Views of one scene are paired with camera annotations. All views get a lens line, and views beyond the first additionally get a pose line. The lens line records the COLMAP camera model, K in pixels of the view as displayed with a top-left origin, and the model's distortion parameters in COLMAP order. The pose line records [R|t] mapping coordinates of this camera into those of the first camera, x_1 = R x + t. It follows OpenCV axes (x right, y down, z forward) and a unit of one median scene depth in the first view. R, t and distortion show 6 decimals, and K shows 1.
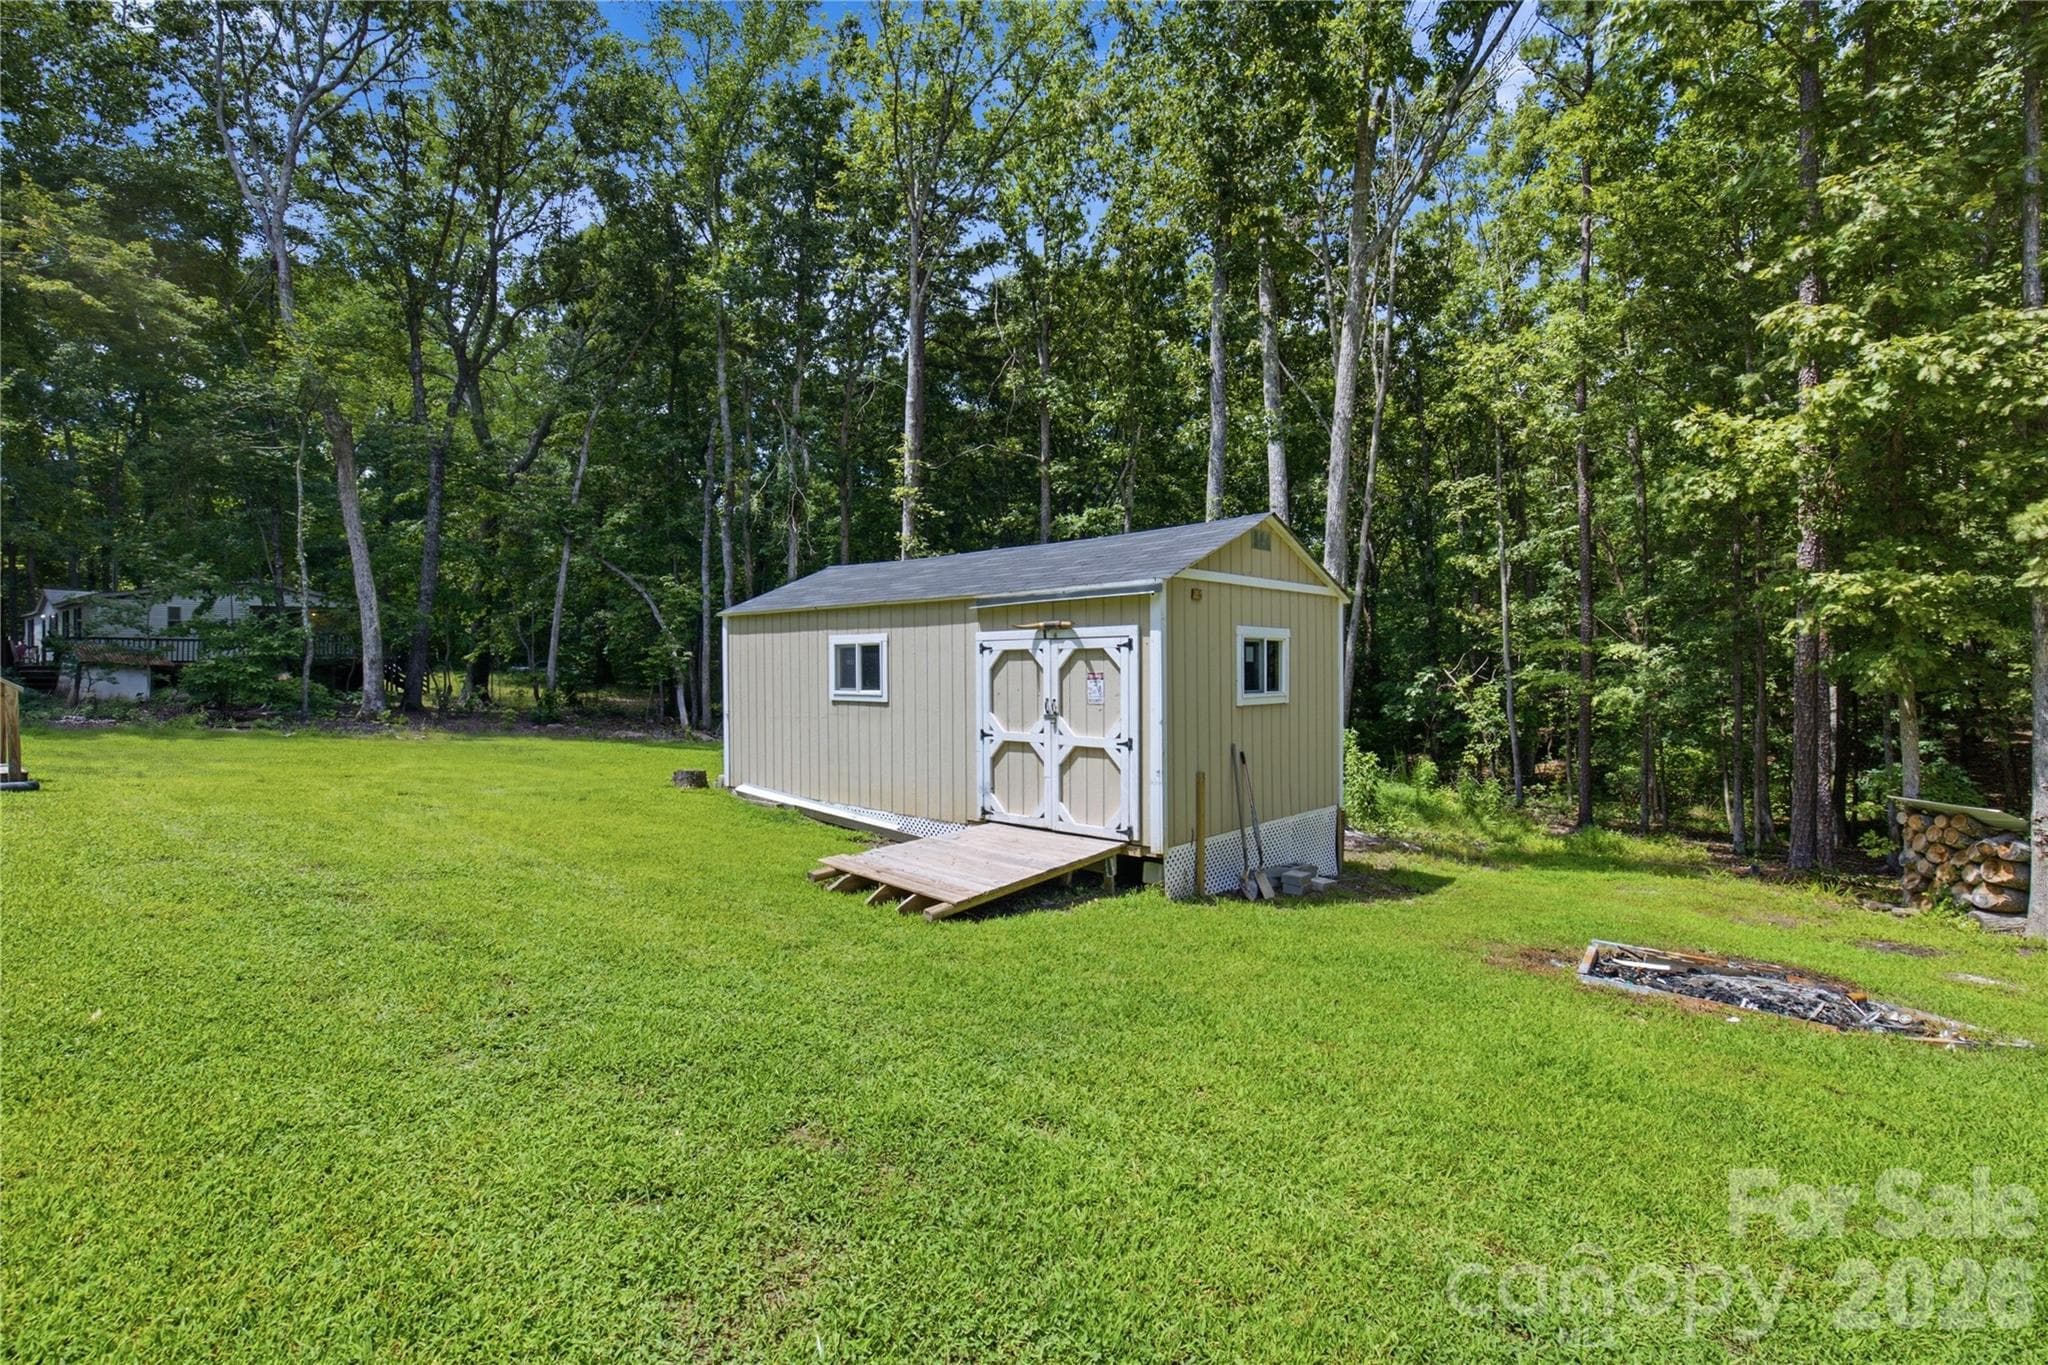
lens RADIAL K [[931.0, 0, 1028.0], [0, 931.0, 662.7], [0, 0, 1]] dist [0.003025, 0.000579]
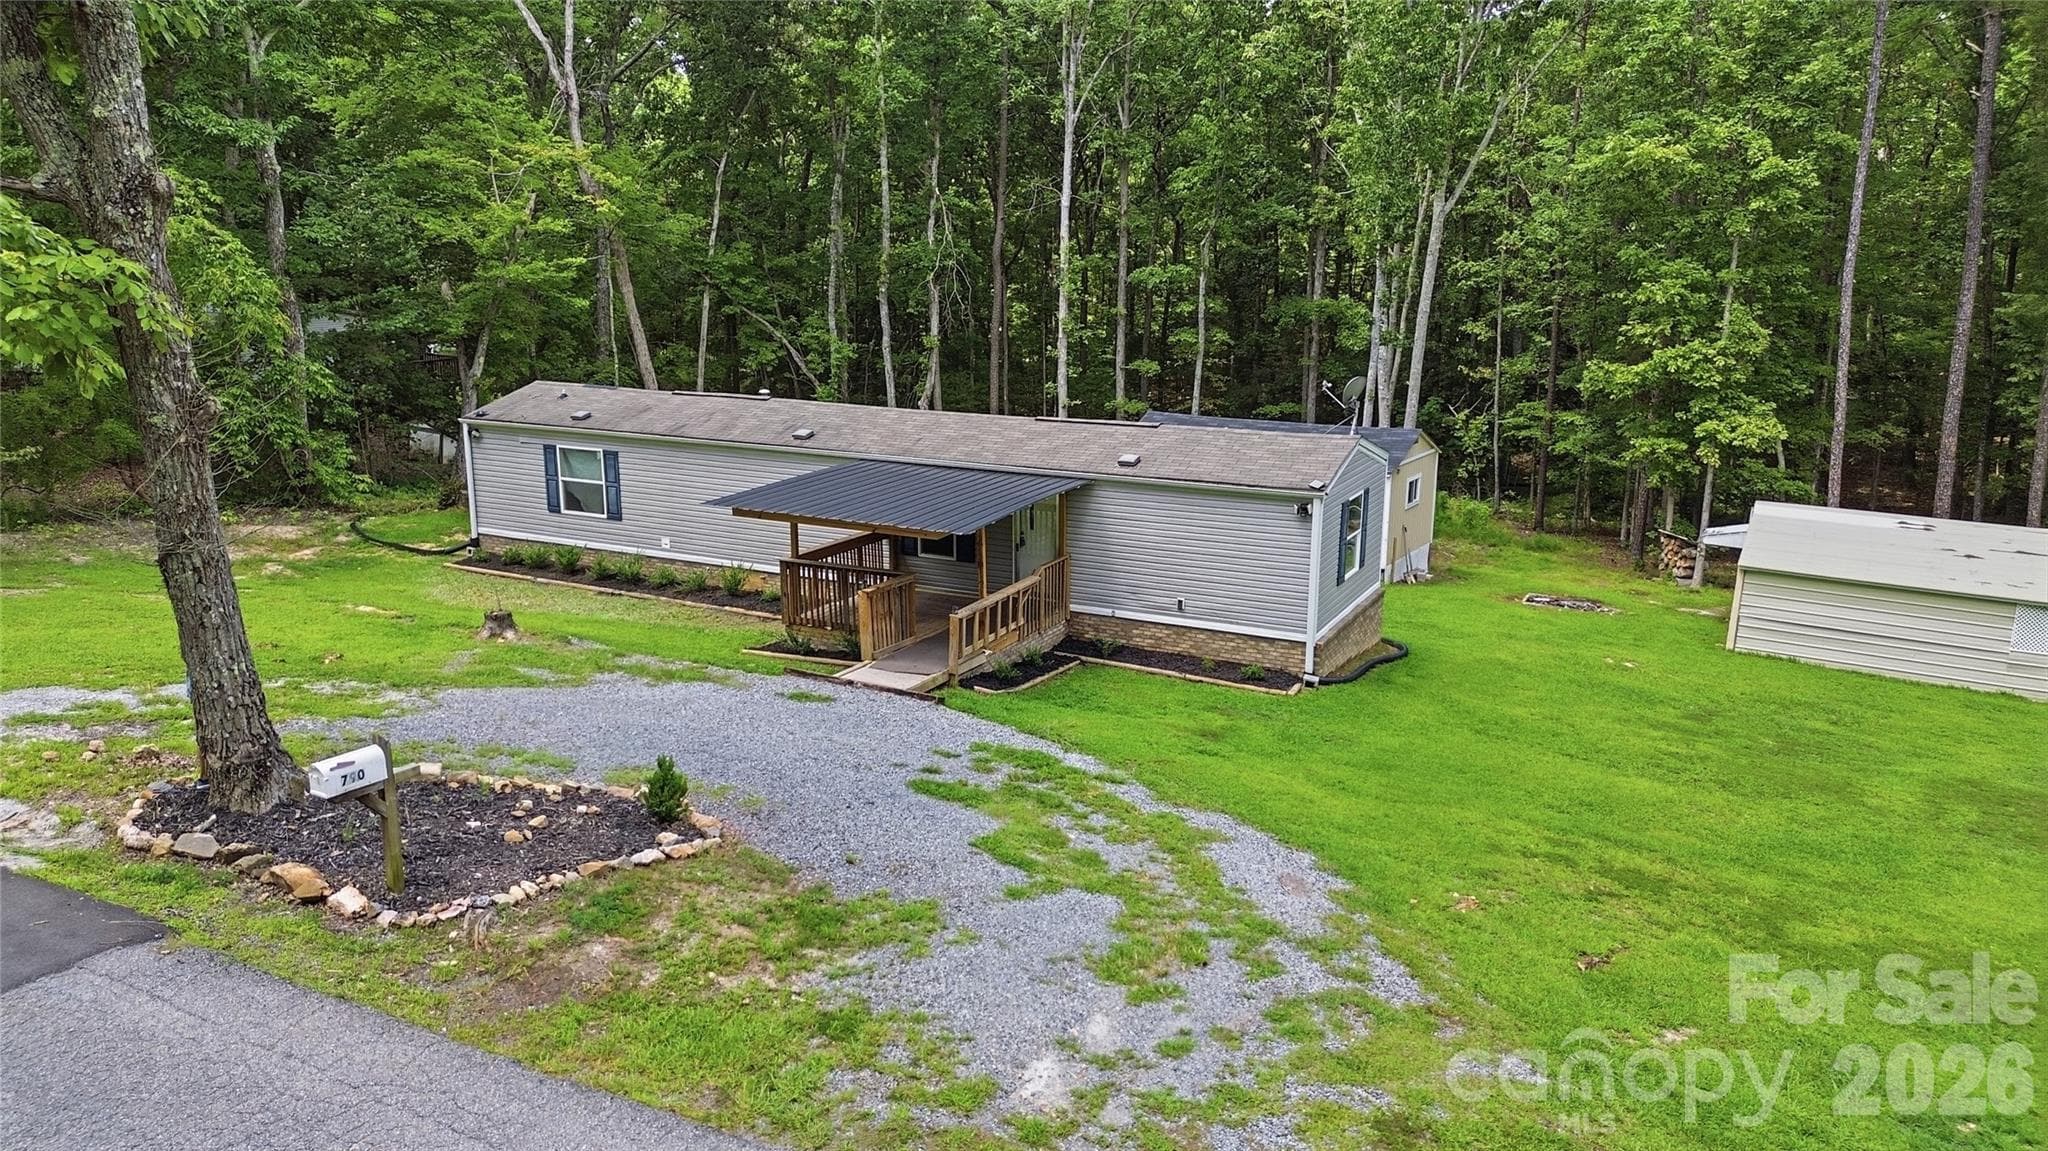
lens RADIAL K [[1421.3, 0, 1024.0], [0, 1421.3, 575.5], [0, 0, 1]] dist [0.095911, -0.099964]
pose [[0.984268, -0.034925, 0.173197, -1.335928], [-0.006685, 0.972205, 0.234036, -0.620068], [-0.176557, -0.231512, 0.956676, -2.340983]]
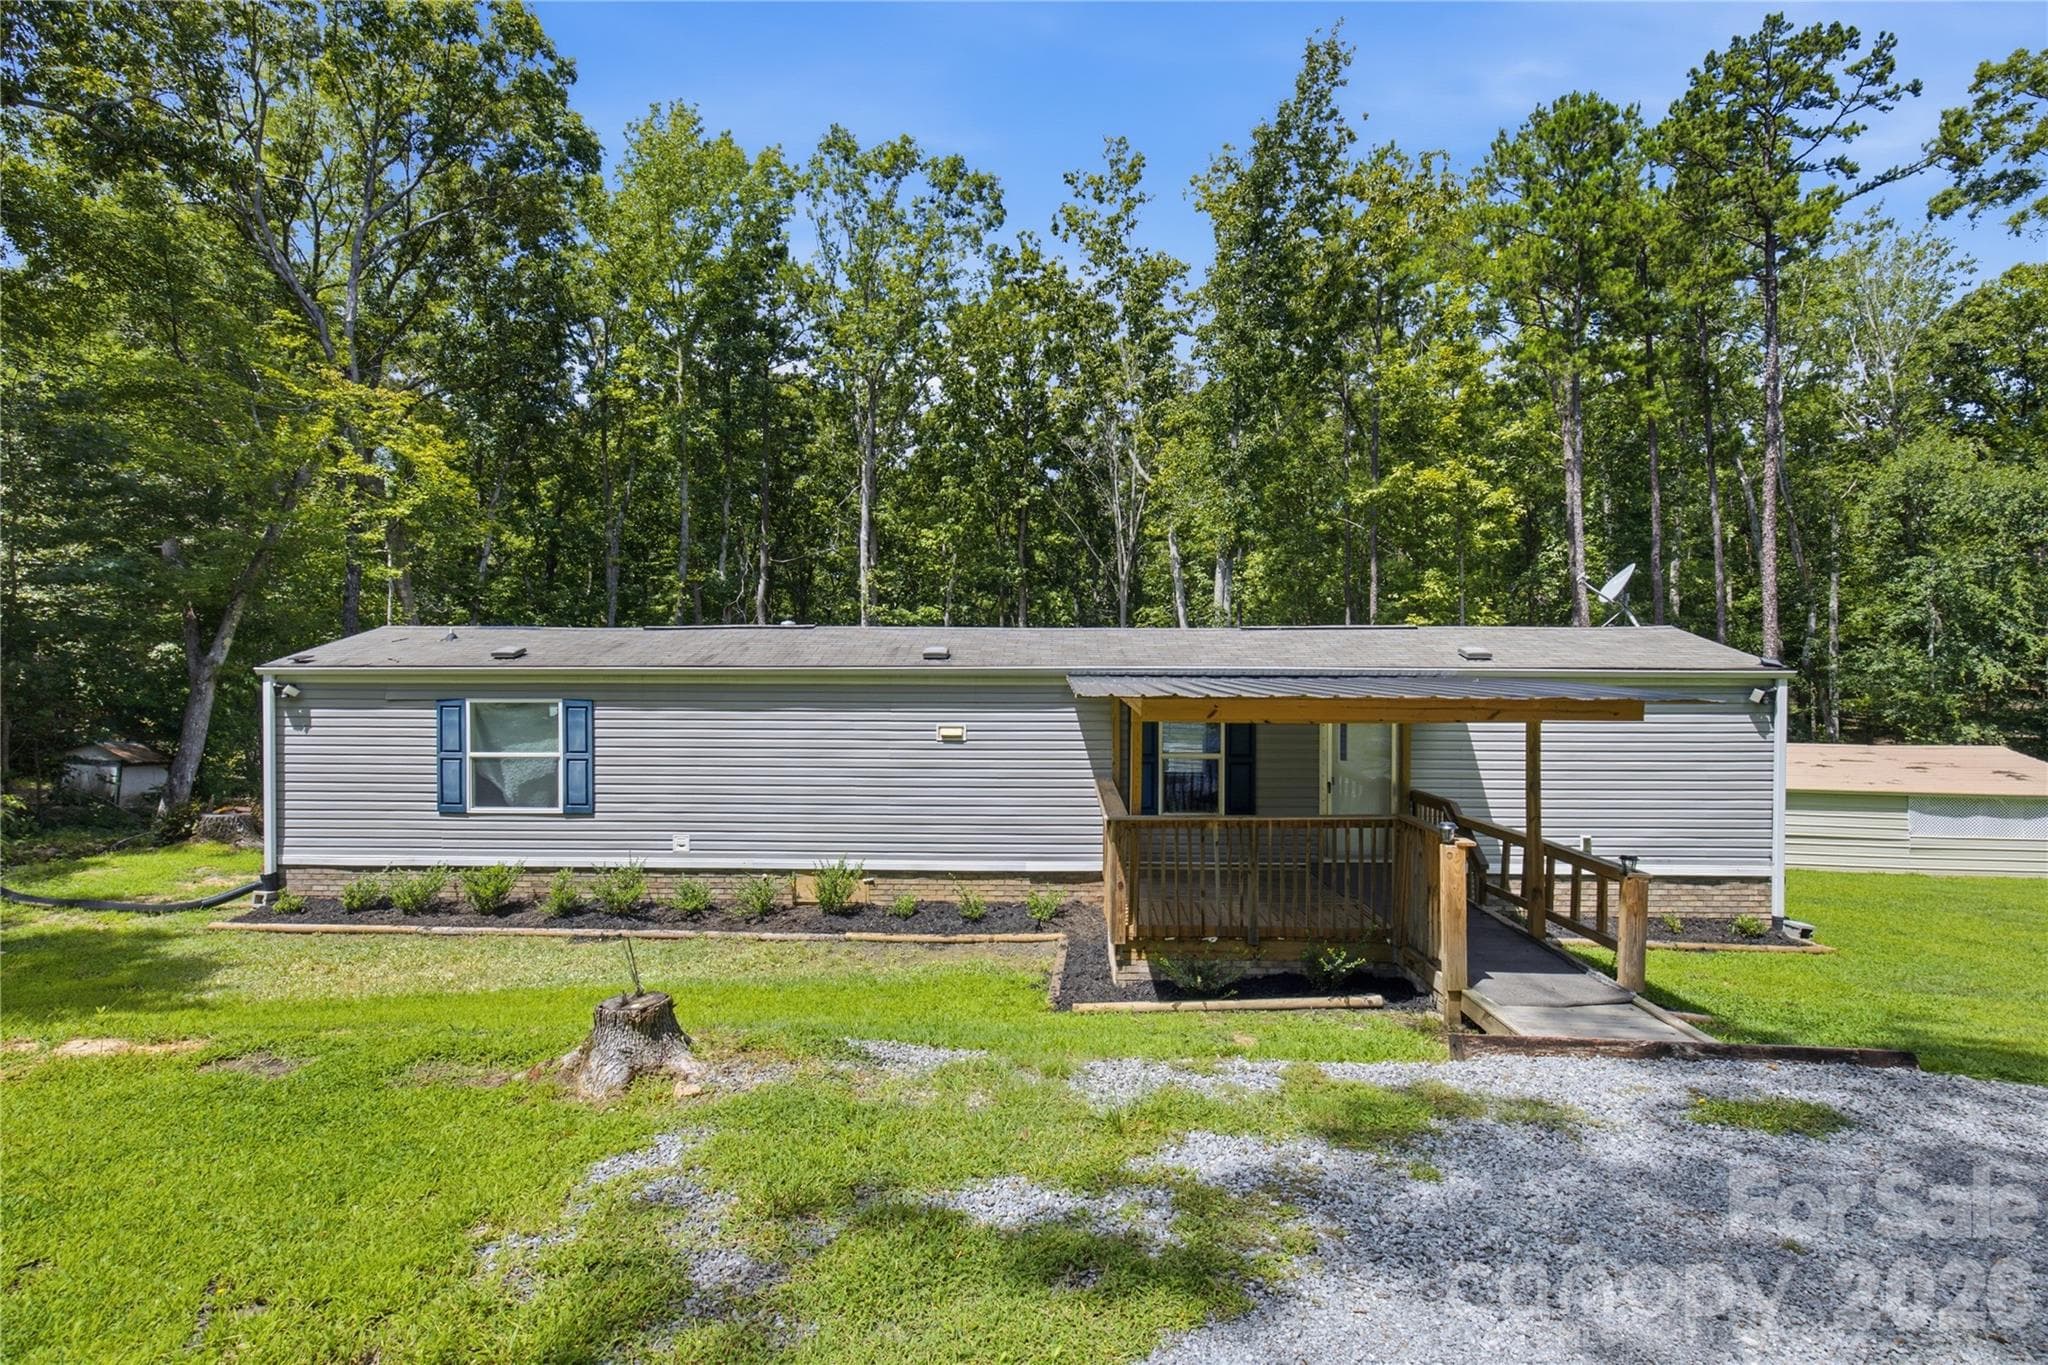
lens RADIAL K [[941.2, 0, 1024.0], [0, 941.2, 682.5], [0, 0, 1]] dist [0.003444, 0.000636]
pose [[0.817759, -0.009106, 0.575489, -1.855543], [-0.002482, 0.999810, 0.019347, -0.240126], [-0.575556, -0.017250, 0.817580, -0.691906]]
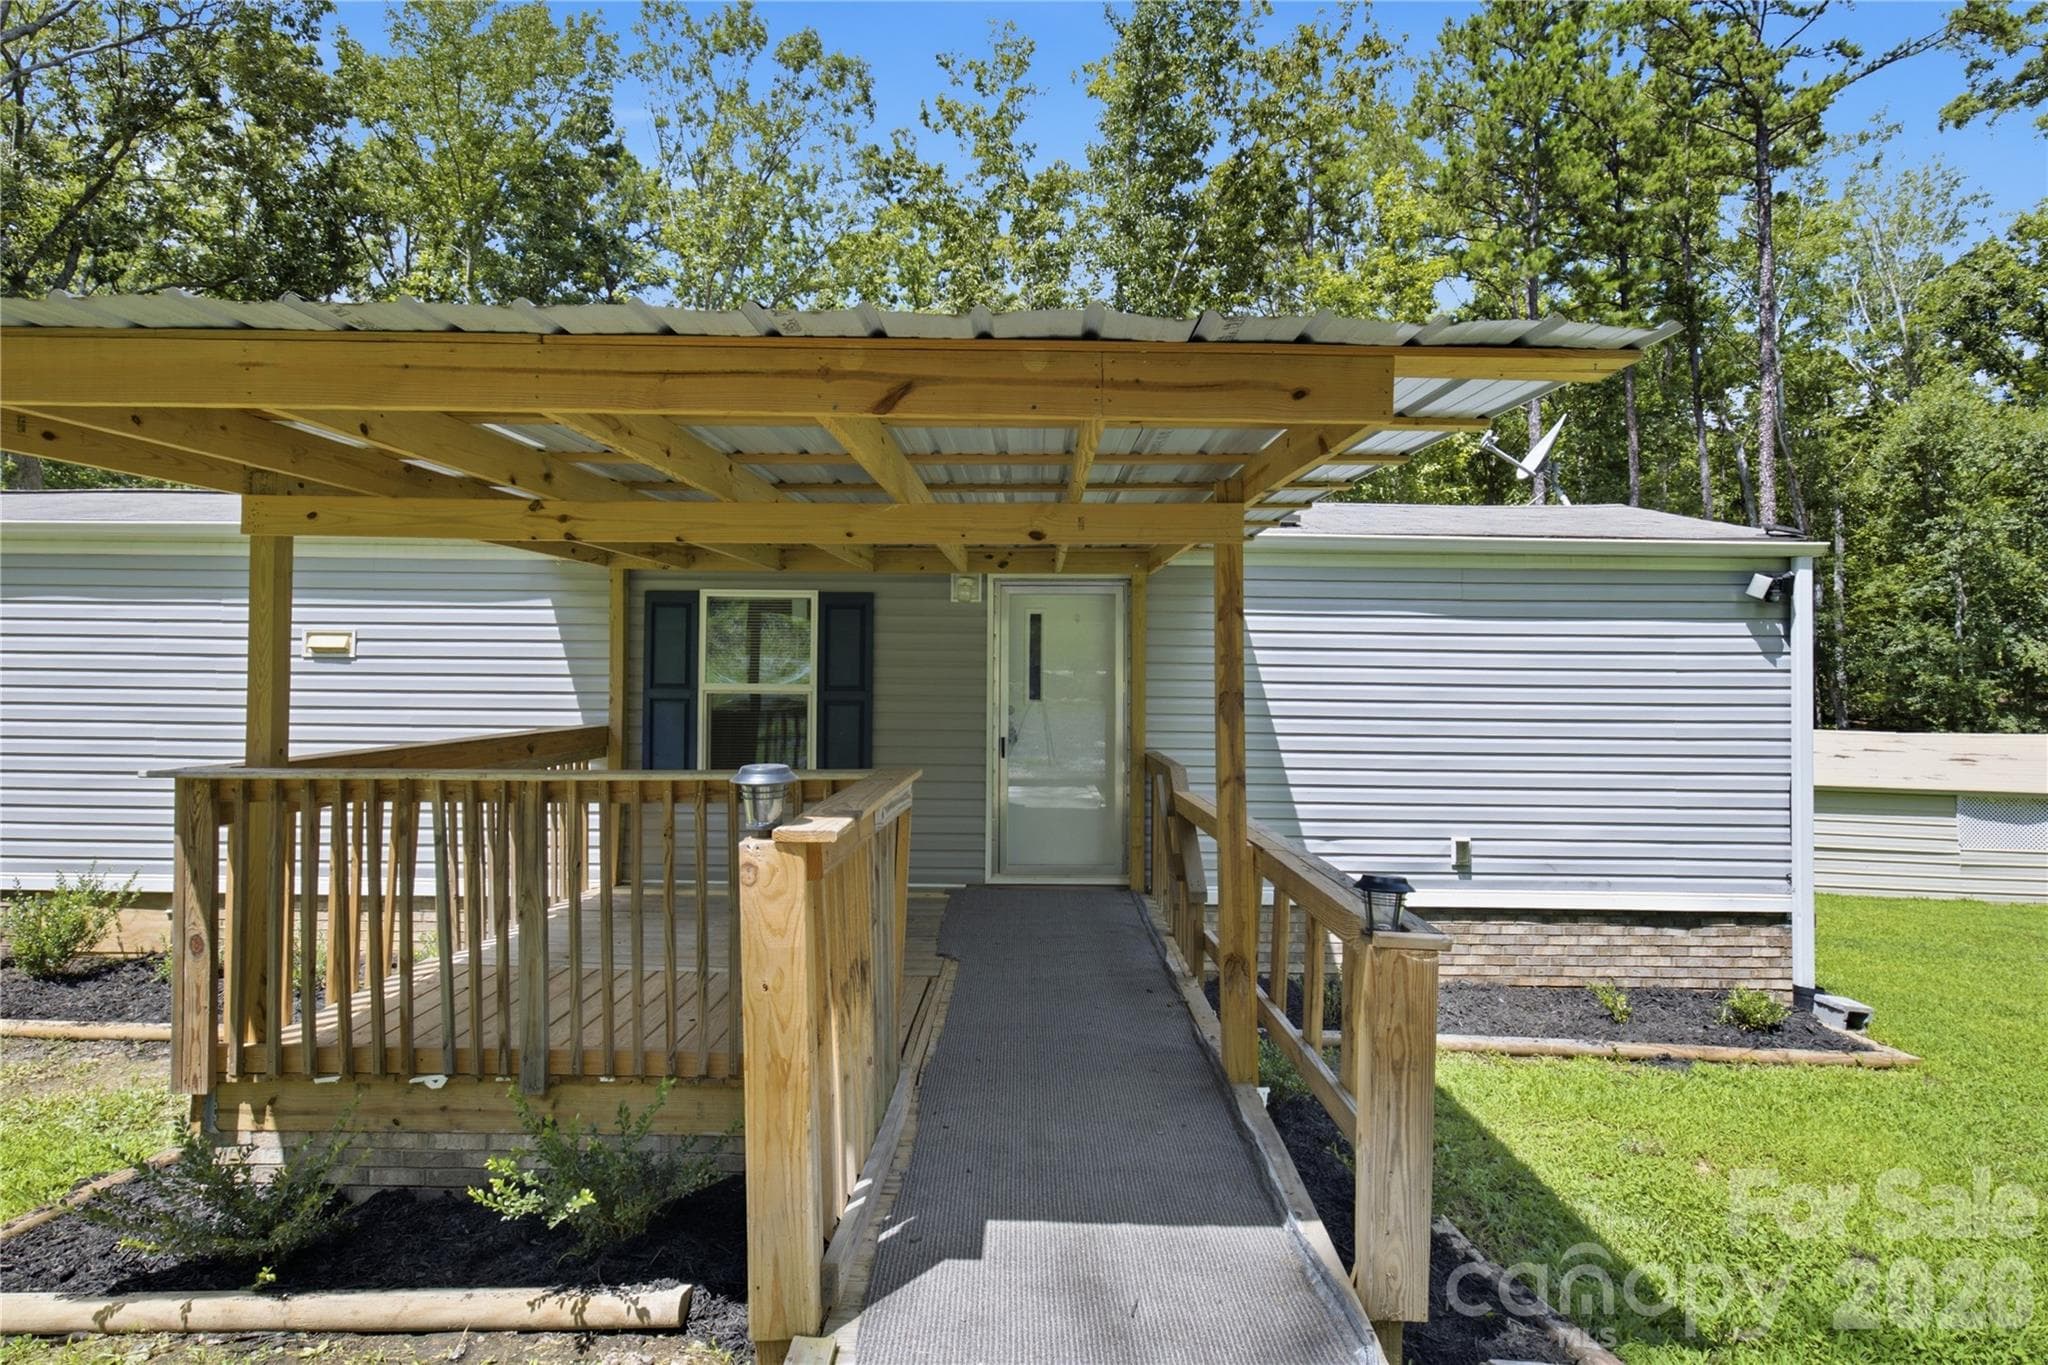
lens RADIAL K [[985.2, 0, 1022.2], [0, 985.2, 649.1], [0, 0, 1]] dist [0.000752, -0.000273]
pose [[0.805553, 0.021472, 0.592134, -1.292603], [-0.012647, 0.999739, -0.019048, -0.146743], [-0.592388, 0.007855, 0.805614, -0.517988]]
